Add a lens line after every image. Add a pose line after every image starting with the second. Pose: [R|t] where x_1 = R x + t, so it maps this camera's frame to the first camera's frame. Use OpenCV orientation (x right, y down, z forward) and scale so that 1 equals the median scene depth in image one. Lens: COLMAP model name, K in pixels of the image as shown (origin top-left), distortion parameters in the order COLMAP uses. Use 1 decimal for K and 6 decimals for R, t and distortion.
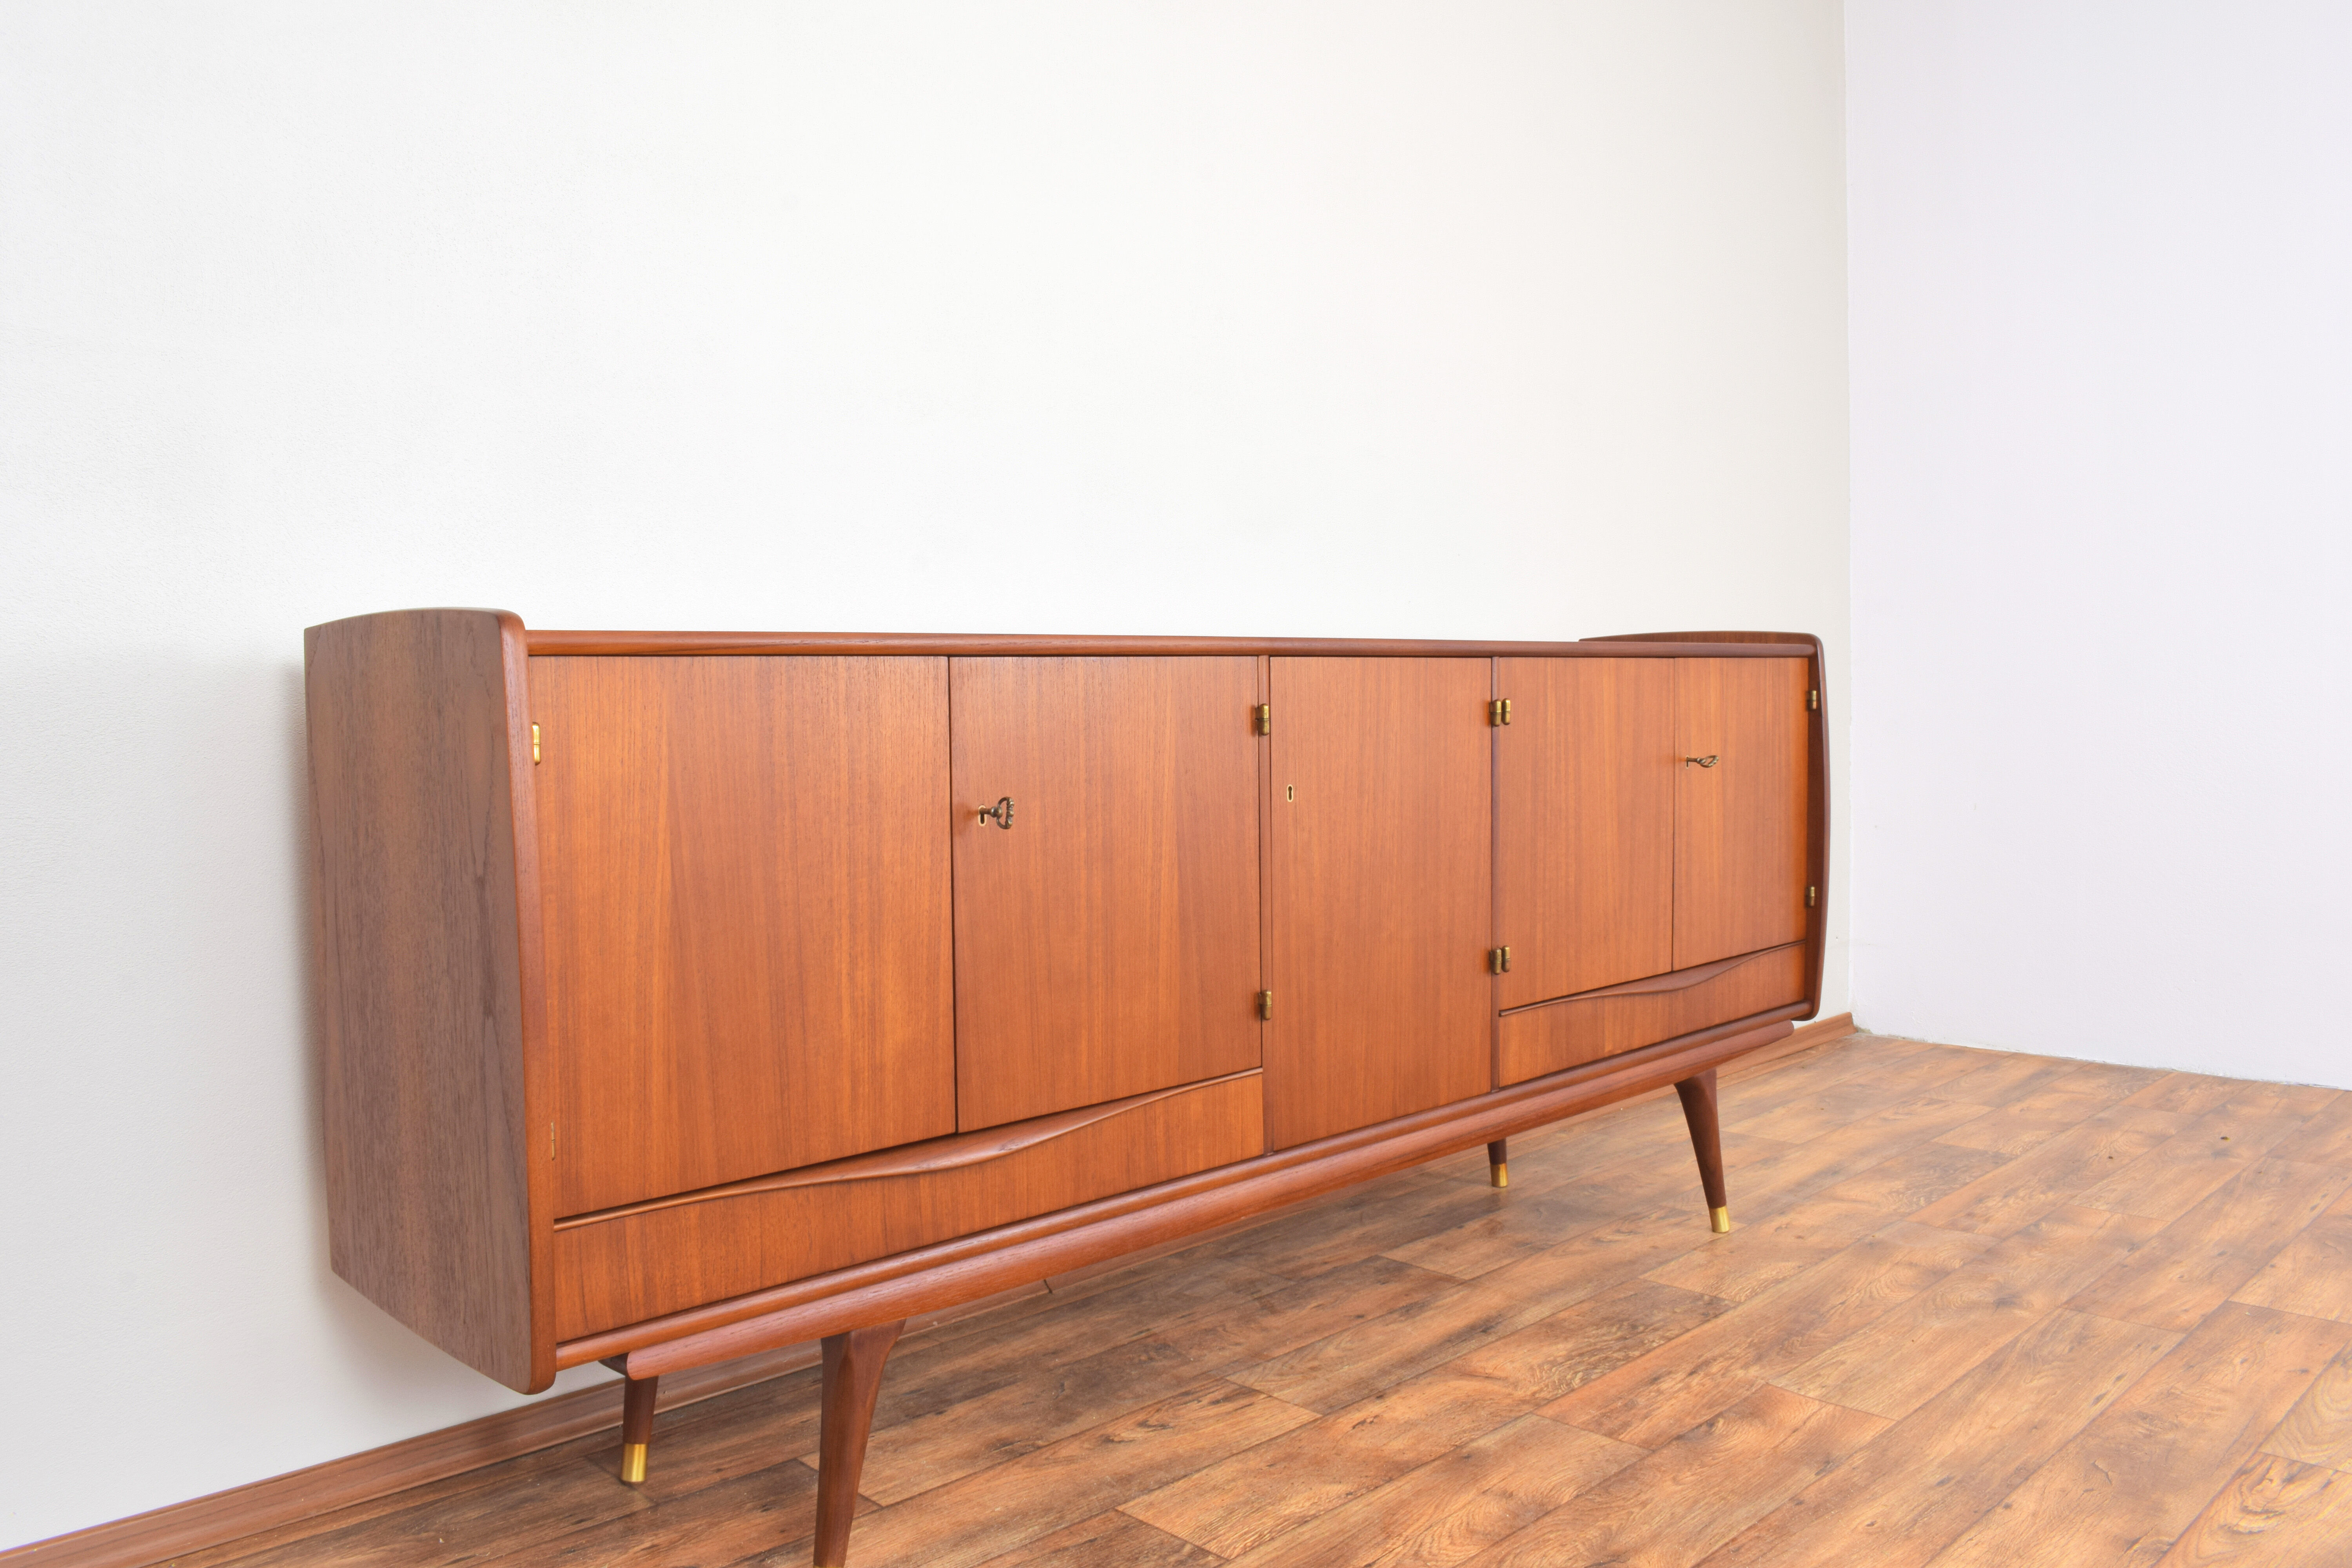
lens RADIAL K [[1836.3, 0, 1171.4], [0, 1836.3, 783.9], [0, 0, 1]] dist [-0.099426, 0.015922]
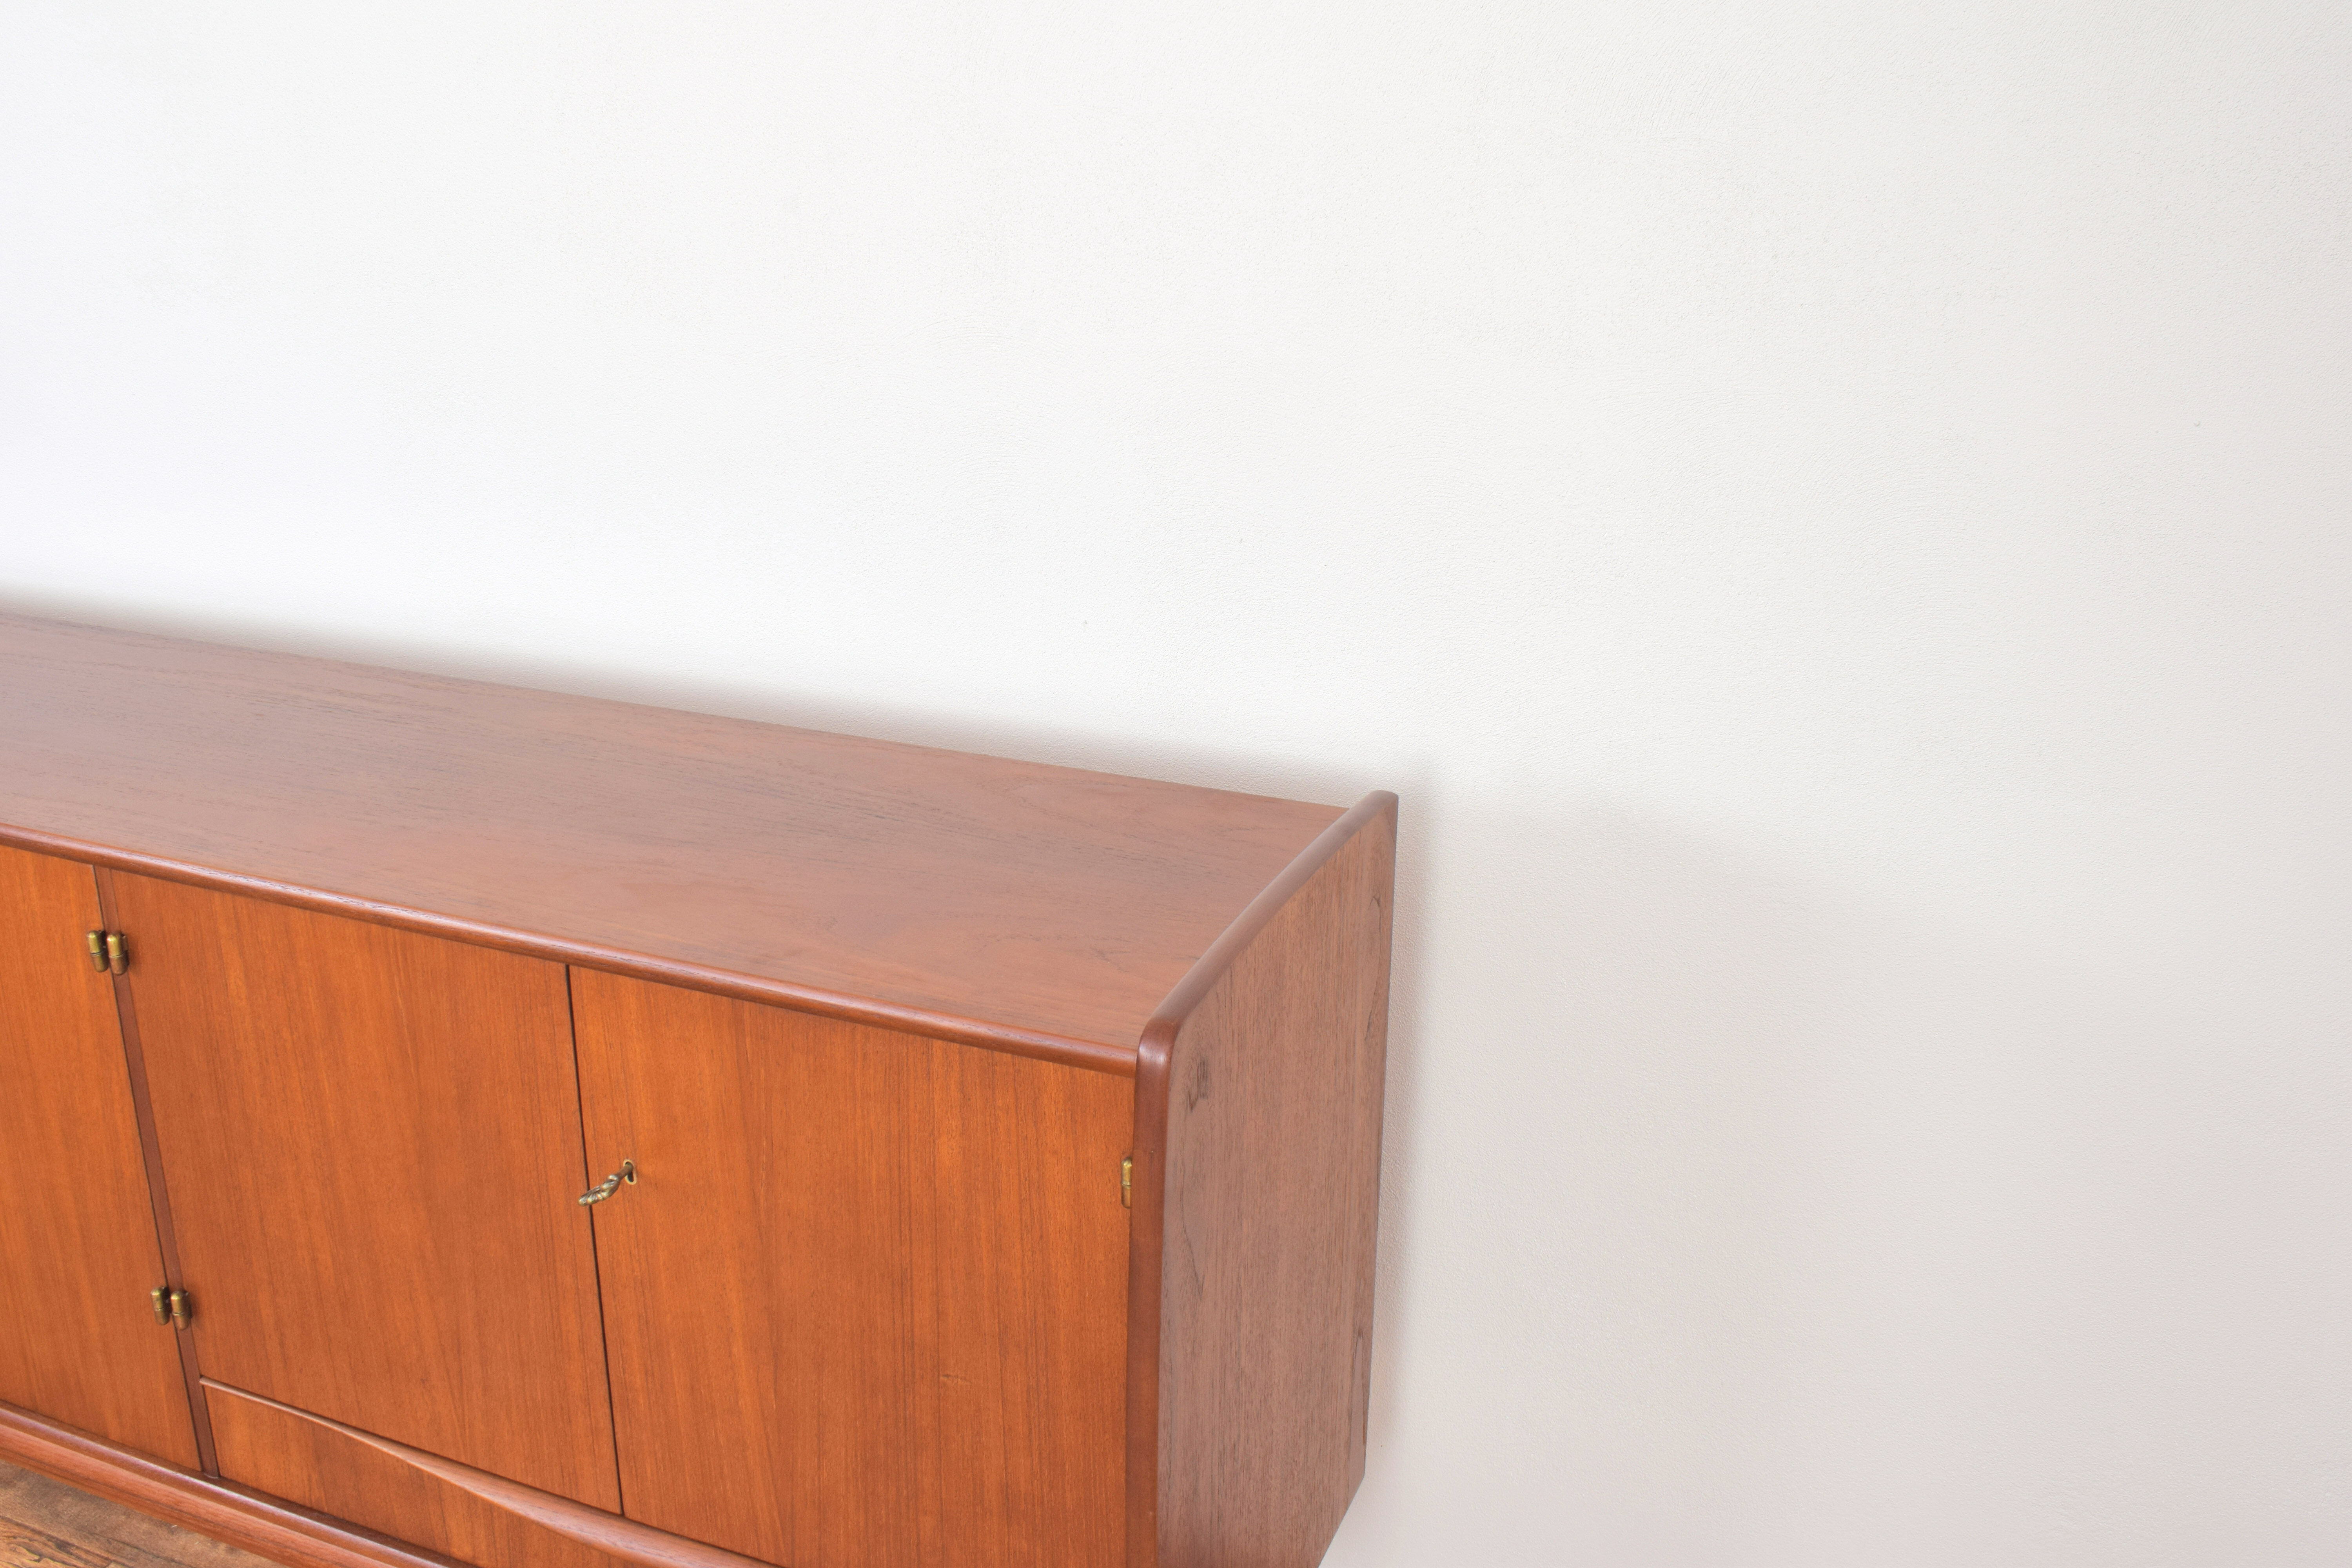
lens RADIAL K [[2197.6, 0, 1174.2], [0, 2197.6, 779.7], [0, 0, 1]] dist [-0.083277, 0.000000]
pose [[0.395111, 0.319855, -0.861150, 1.001553], [-0.066420, 0.944919, 0.320495, -0.377608], [0.916229, -0.069433, 0.394592, 1.149940]]
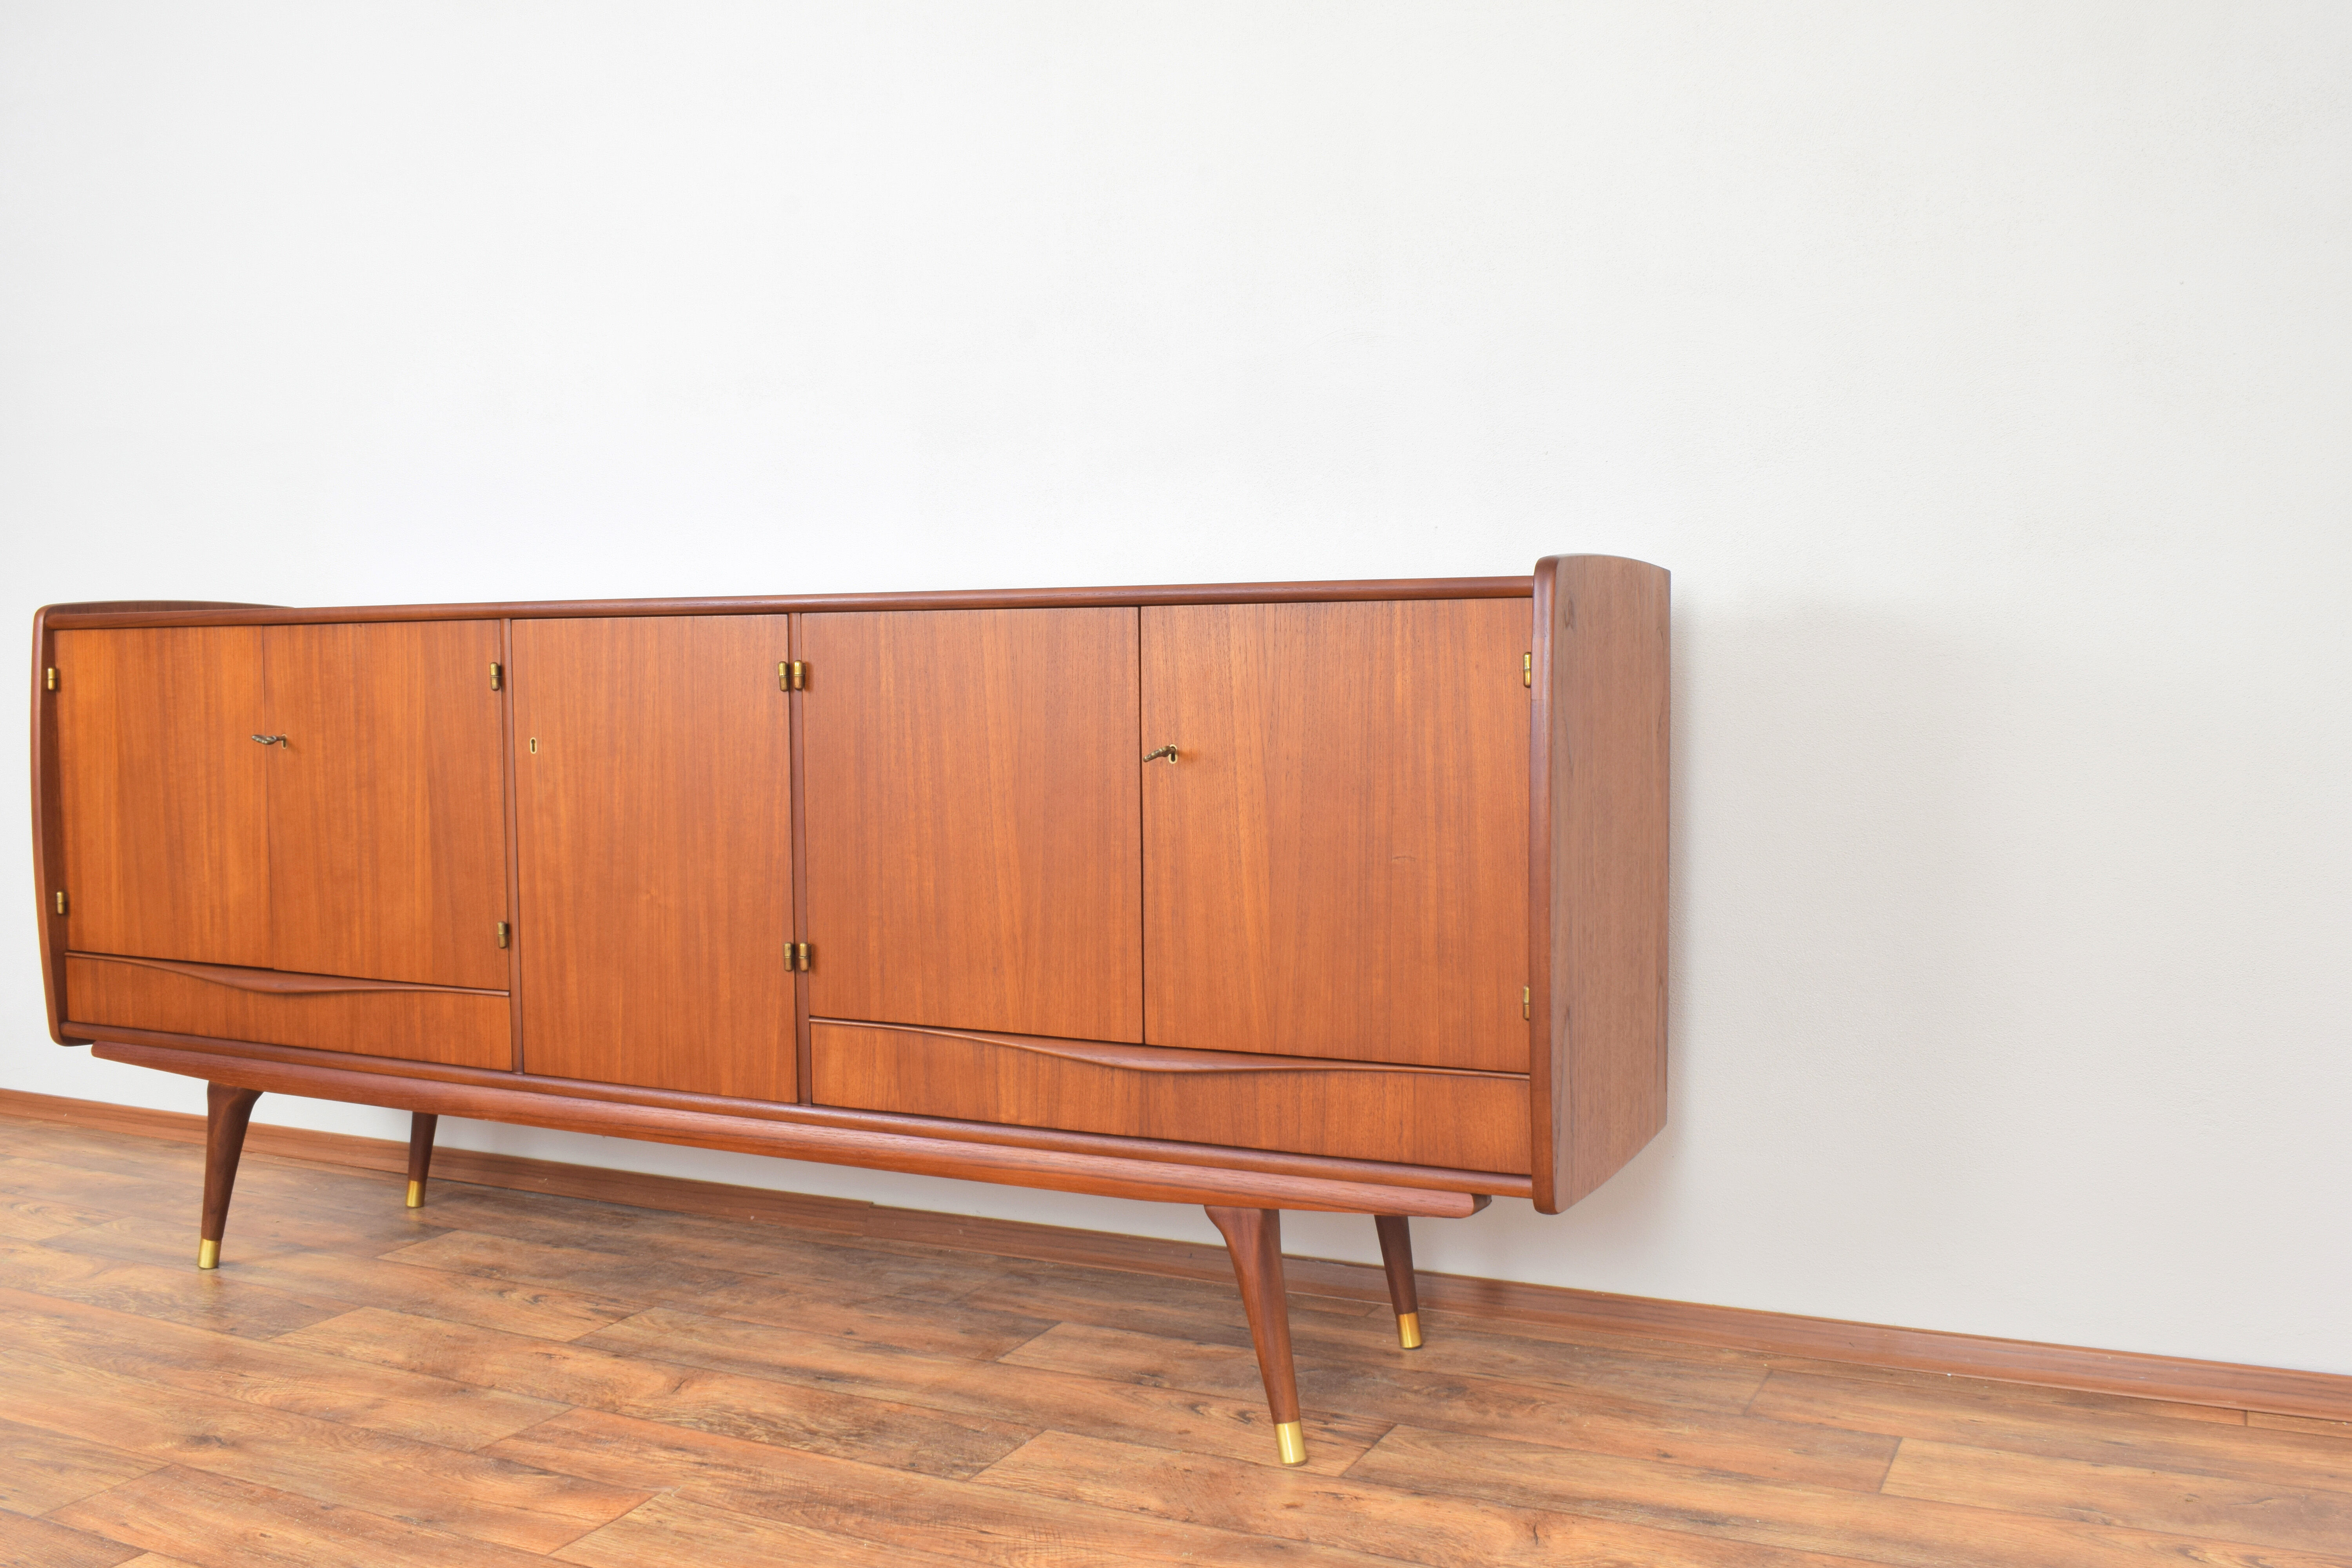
lens RADIAL K [[2197.6, 0, 1173.3], [0, 2197.6, 769.2], [0, 0, 1]] dist [-0.083277, 0.000000]
pose [[0.332513, 0.059897, -0.941195, 1.363272], [-0.048166, 0.997757, 0.046480, -0.057455], [0.941868, 0.029878, 0.334653, 0.902325]]
